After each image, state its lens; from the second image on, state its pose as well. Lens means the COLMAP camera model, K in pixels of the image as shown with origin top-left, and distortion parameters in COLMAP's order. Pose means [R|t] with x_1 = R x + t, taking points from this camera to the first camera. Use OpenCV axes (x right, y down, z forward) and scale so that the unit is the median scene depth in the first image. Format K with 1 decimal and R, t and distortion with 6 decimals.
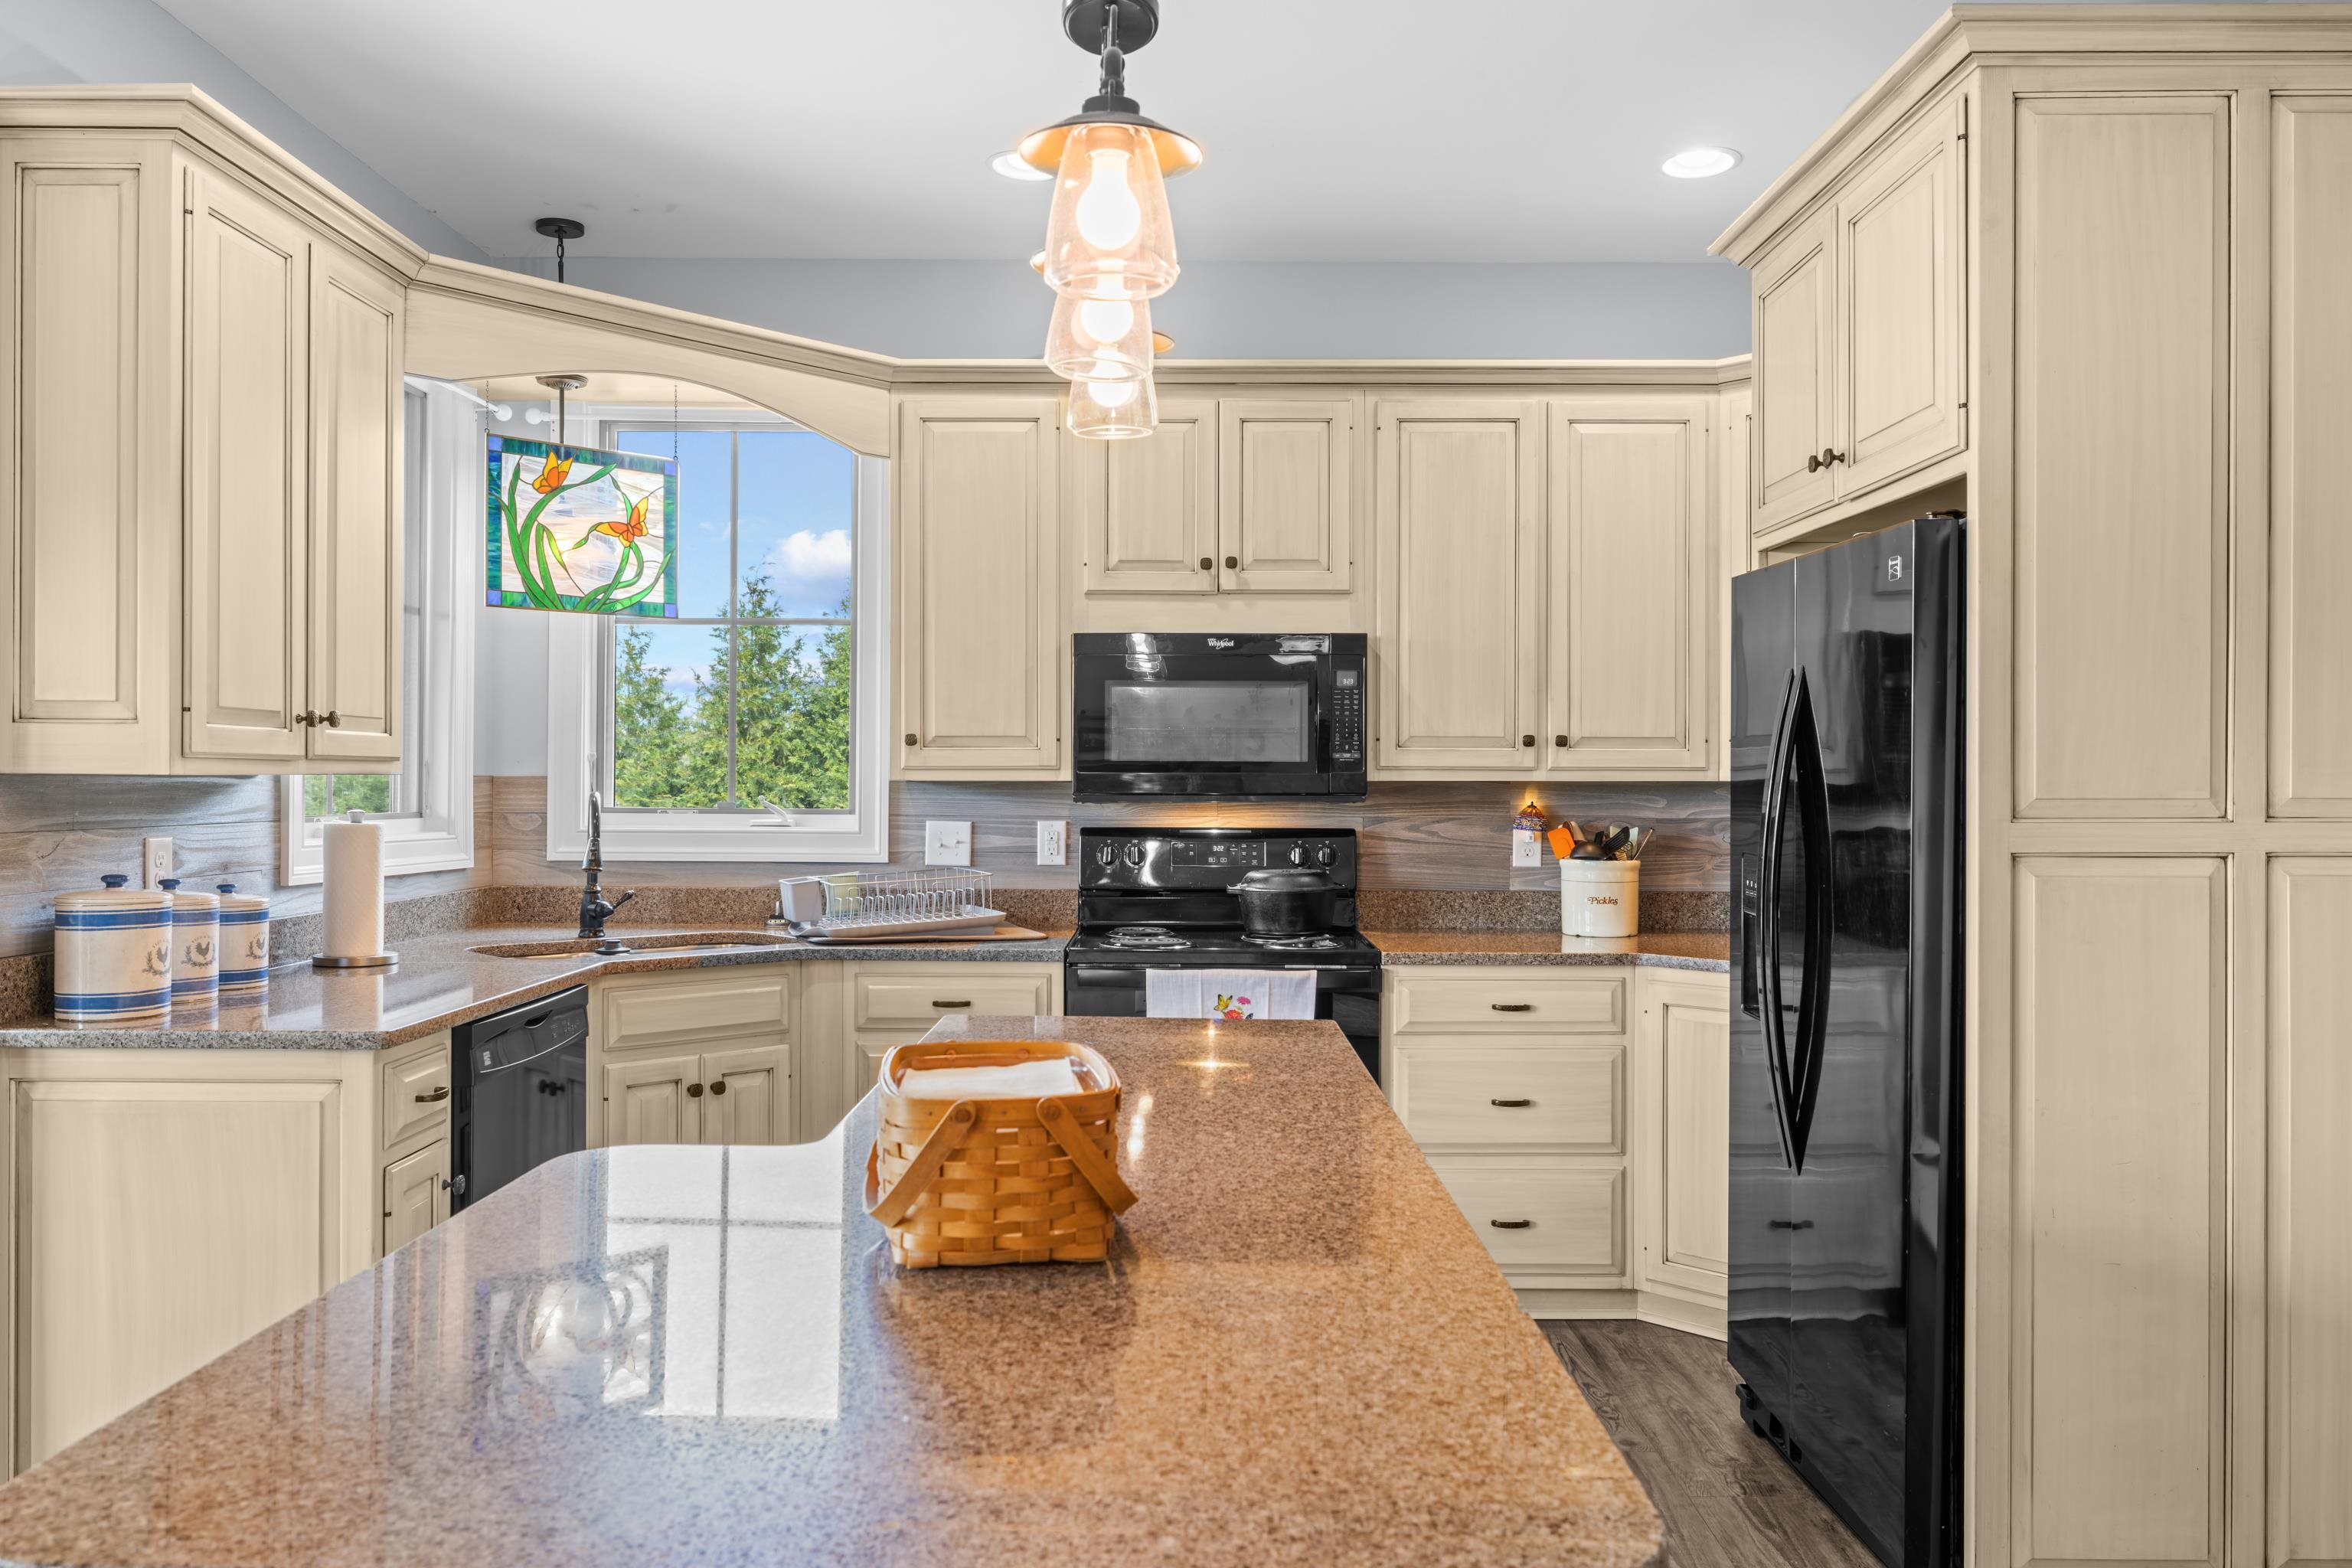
lens RADIAL K [[1710.7, 0, 1170.9], [0, 1710.7, 781.6], [0, 0, 1]] dist [-0.007912, 0.003671]
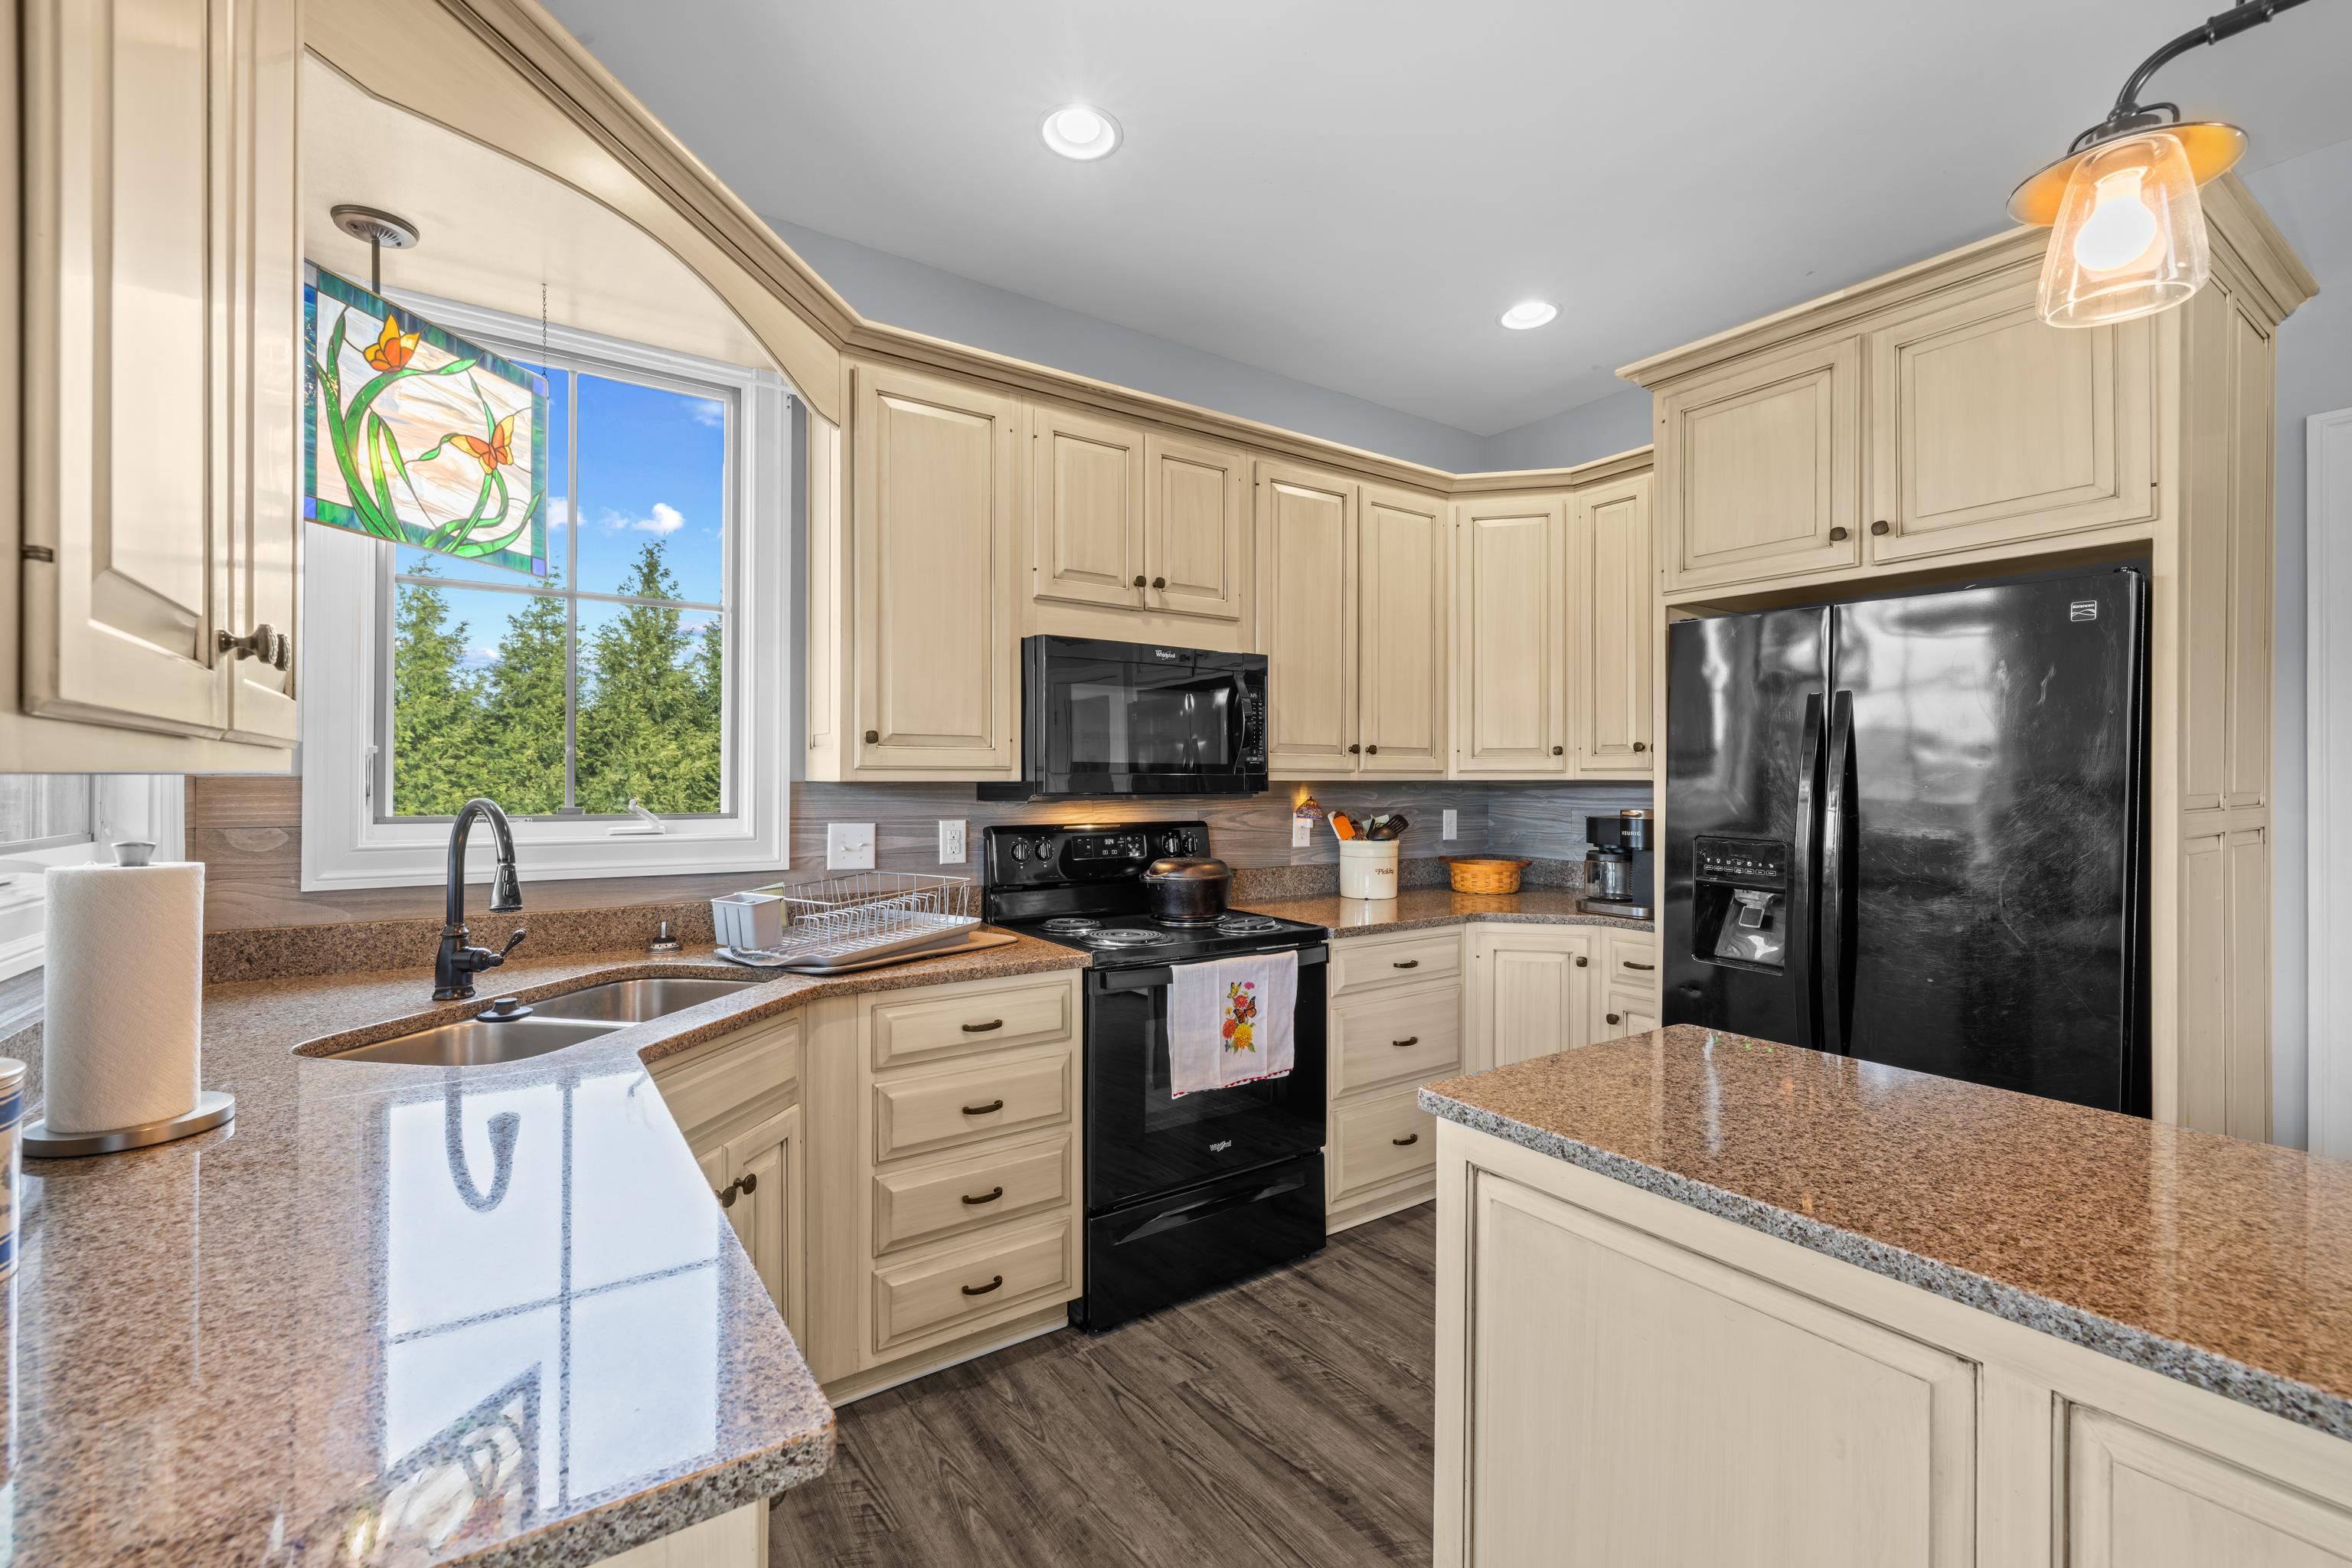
lens RADIAL K [[988.5, 0, 1170.4], [0, 988.5, 778.9], [0, 0, 1]] dist [-0.000696, 0.000343]
pose [[0.824383, -0.001074, 0.566031, -0.327188], [0.000885, 0.999999, 0.000609, -0.002218], [-0.566032, -0.000001, 0.824383, 0.482246]]
